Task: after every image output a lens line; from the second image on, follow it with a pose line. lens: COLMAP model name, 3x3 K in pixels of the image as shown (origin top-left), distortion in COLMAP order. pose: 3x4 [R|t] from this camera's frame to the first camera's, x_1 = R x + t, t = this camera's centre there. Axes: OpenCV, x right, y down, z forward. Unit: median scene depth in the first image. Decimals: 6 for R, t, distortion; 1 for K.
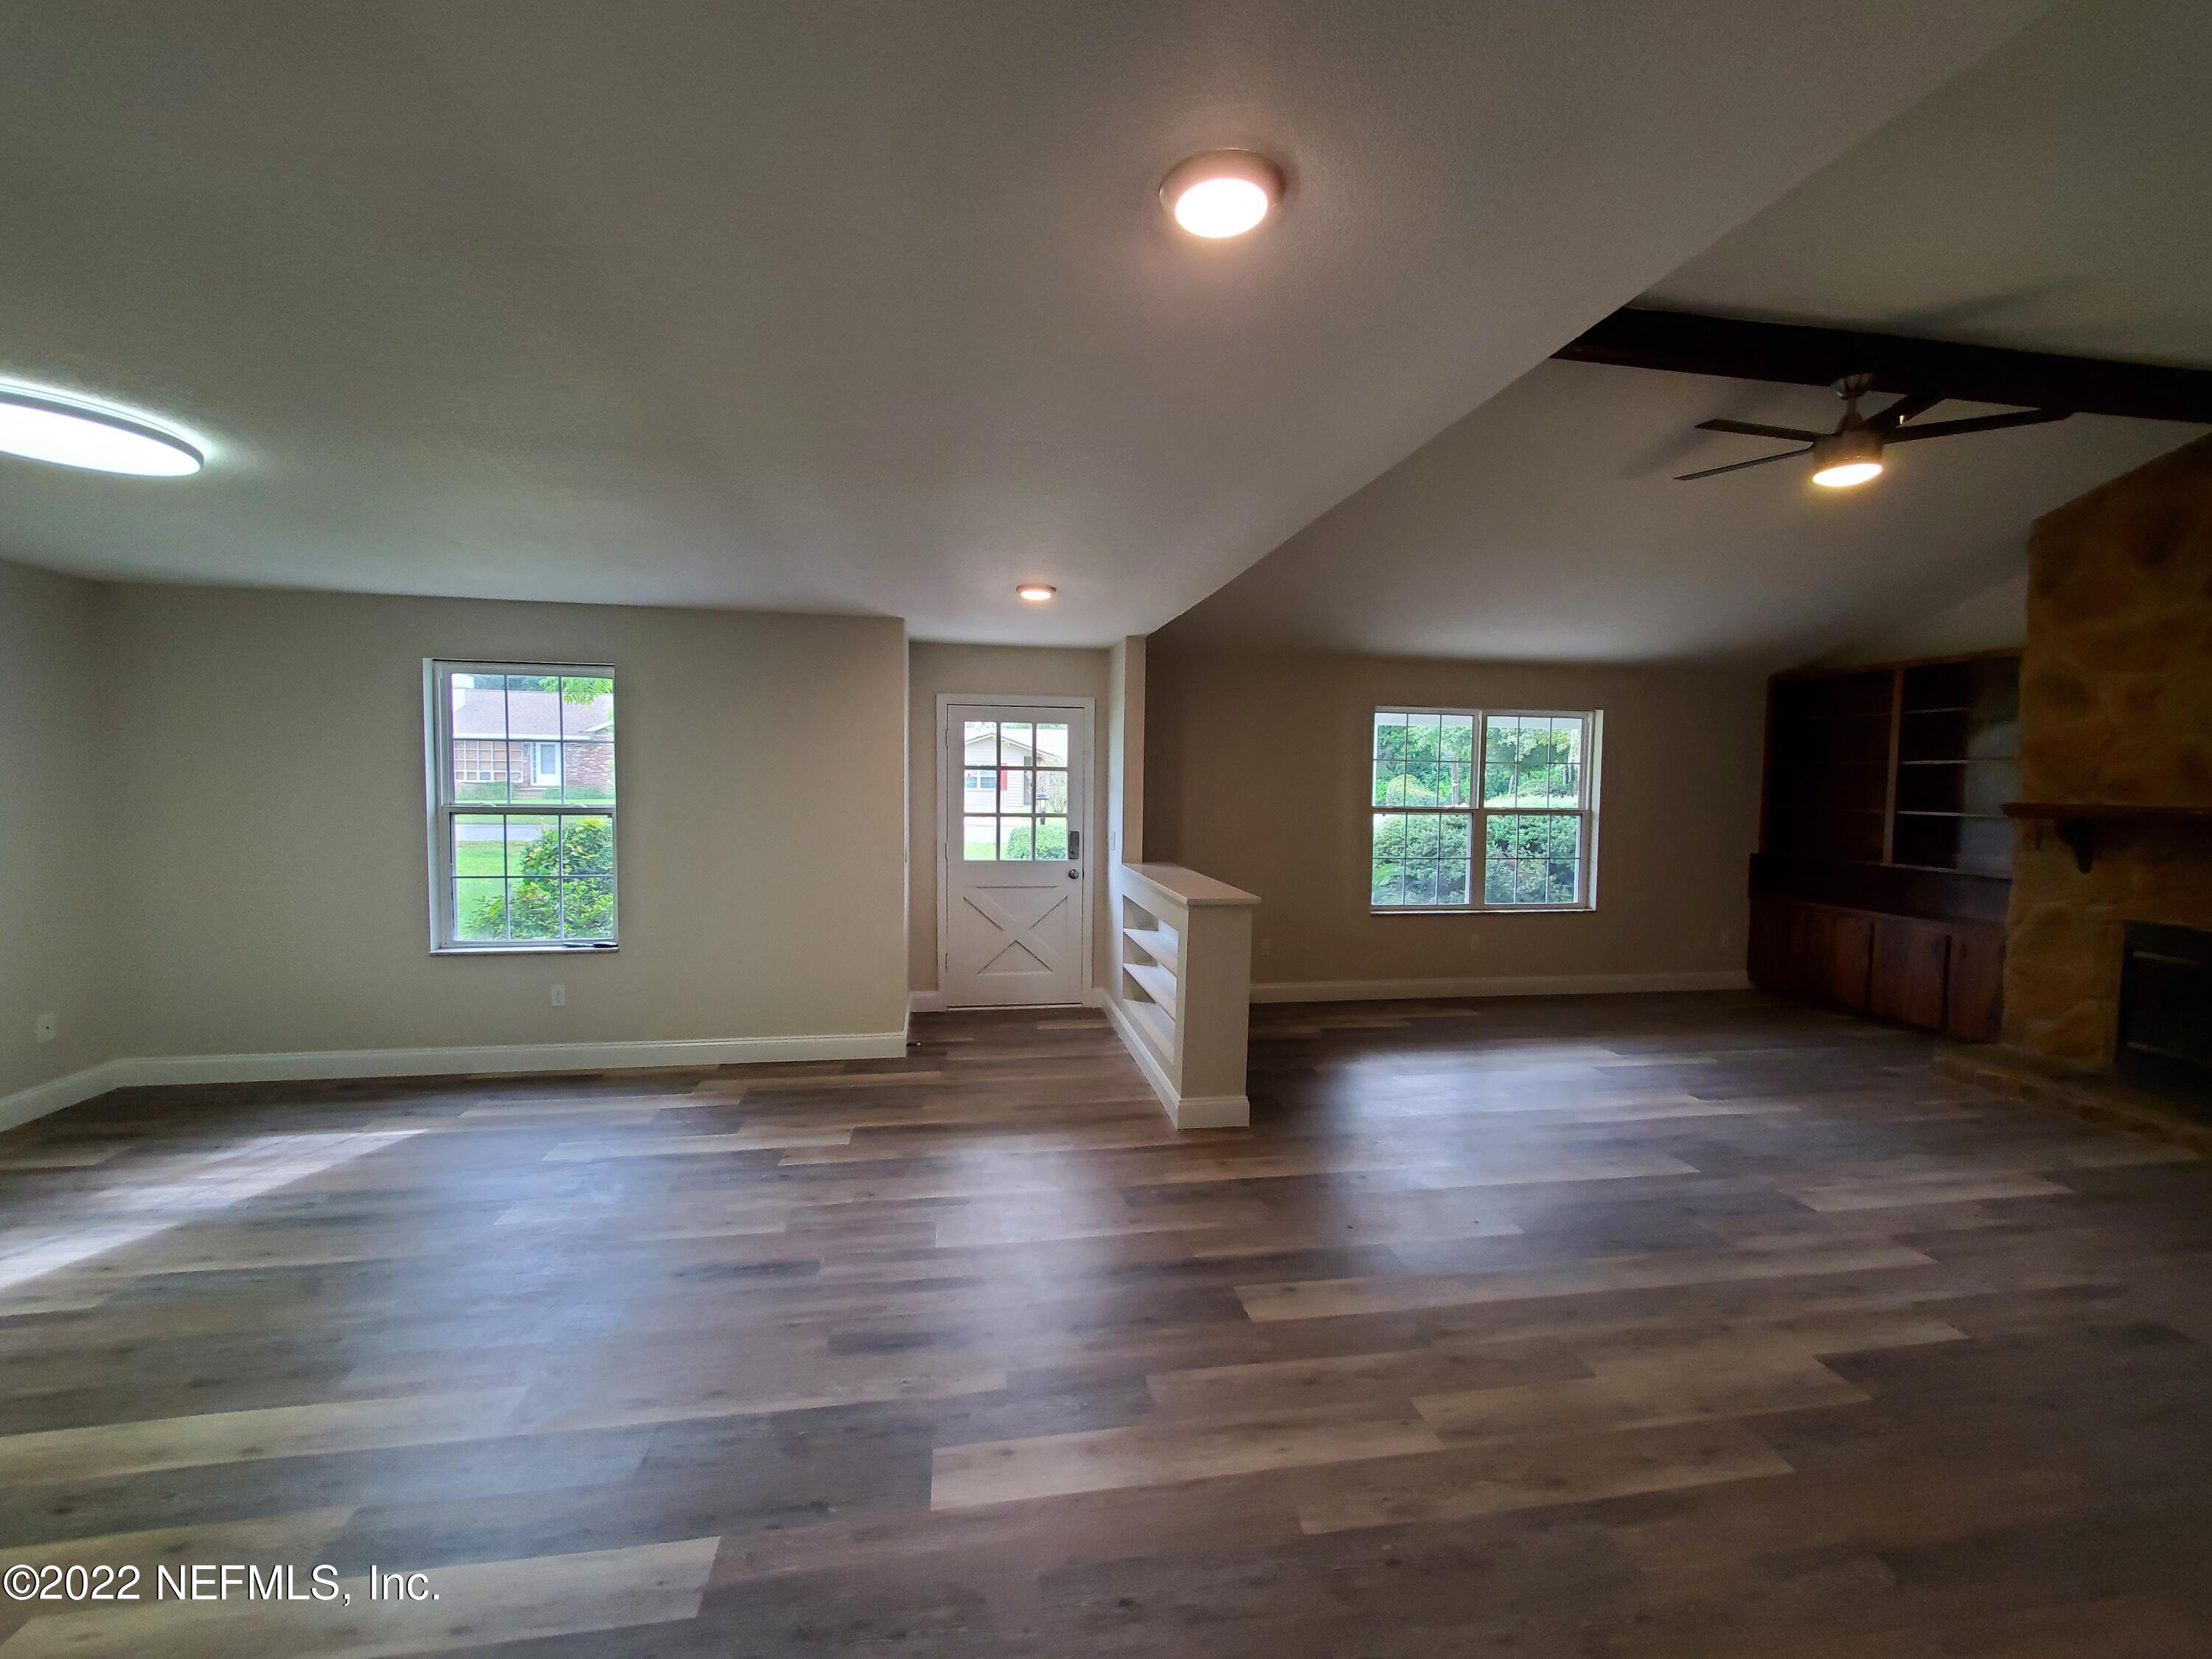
lens RADIAL K [[869.8, 0, 1095.3], [0, 869.8, 817.3], [0, 0, 1]] dist [0.001623, -0.001469]
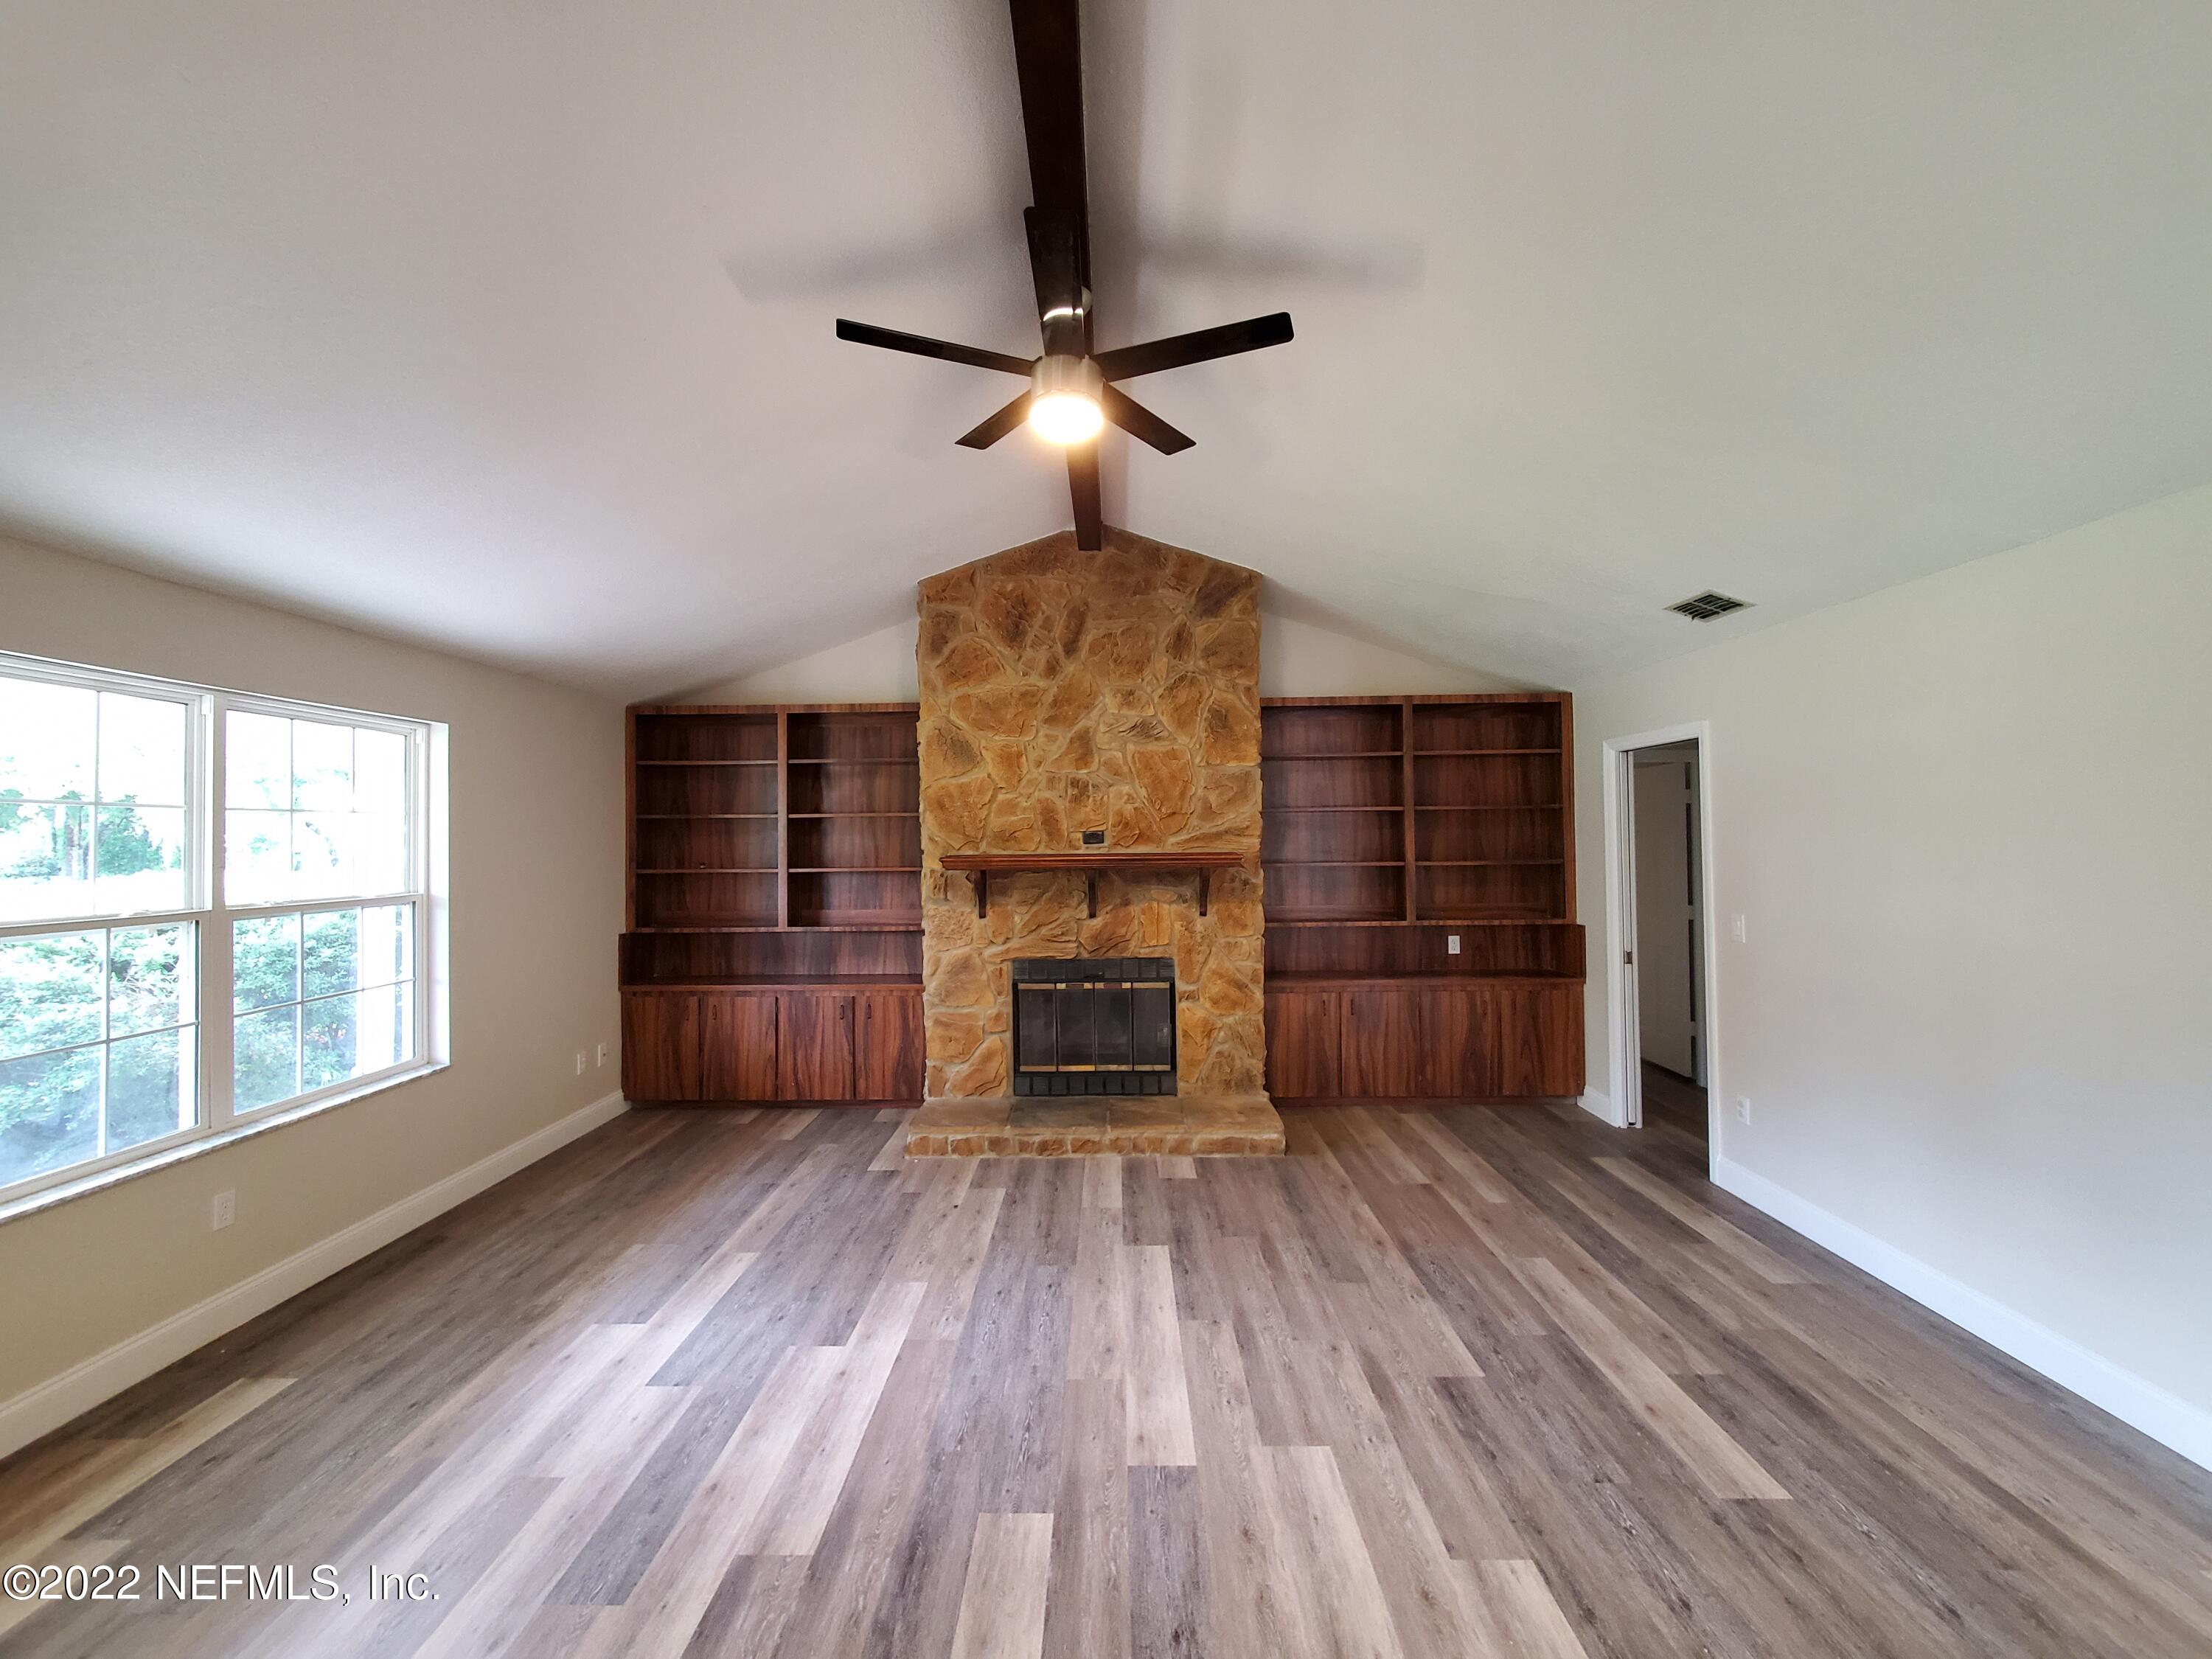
lens RADIAL K [[869.8, 0, 1107.4], [0, 869.8, 836.7], [0, 0, 1]] dist [0.001623, -0.001469]
pose [[0.177455, -0.011152, 0.984066, 0.112556], [0.062690, 0.998033, 0.000005, -0.026029], [-0.982130, 0.061691, 0.177805, 0.638106]]
